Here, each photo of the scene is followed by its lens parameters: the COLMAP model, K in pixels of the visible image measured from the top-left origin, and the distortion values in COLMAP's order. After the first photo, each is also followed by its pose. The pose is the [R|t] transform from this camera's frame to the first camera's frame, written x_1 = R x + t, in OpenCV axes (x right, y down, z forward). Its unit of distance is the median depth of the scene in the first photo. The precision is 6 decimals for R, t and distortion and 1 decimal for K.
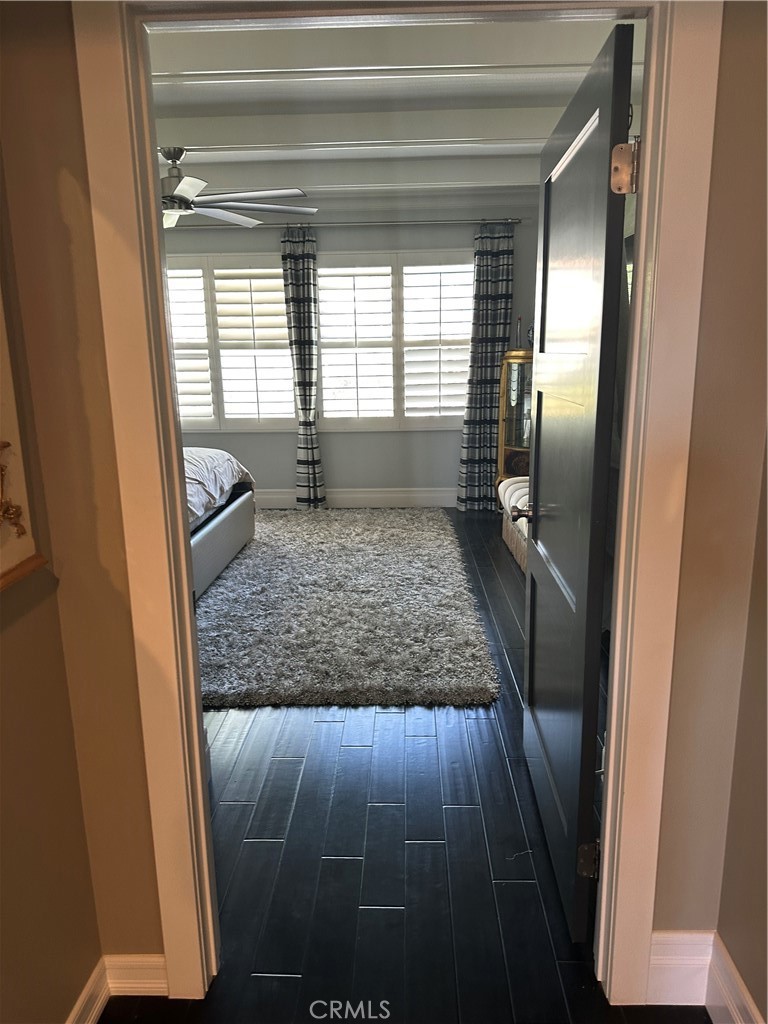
lens RADIAL K [[725.9, 0, 375.1], [0, 725.9, 511.6], [0, 0, 1]] dist [0.036692, -0.047748]
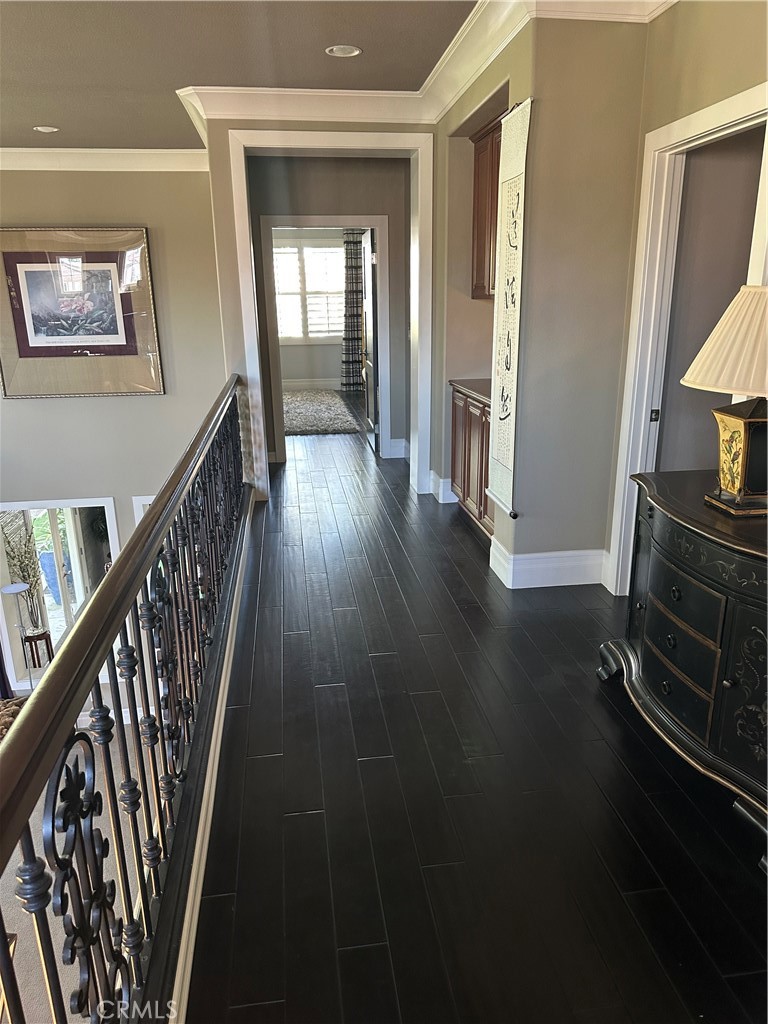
lens RADIAL K [[725.9, 0, 382.7], [0, 725.9, 513.6], [0, 0, 1]] dist [0.036692, -0.047748]
pose [[0.984820, -0.051959, 0.165619, -0.096856], [0.039367, 0.996142, 0.078426, 0.165169], [-0.169055, -0.070716, 0.983067, -0.783780]]
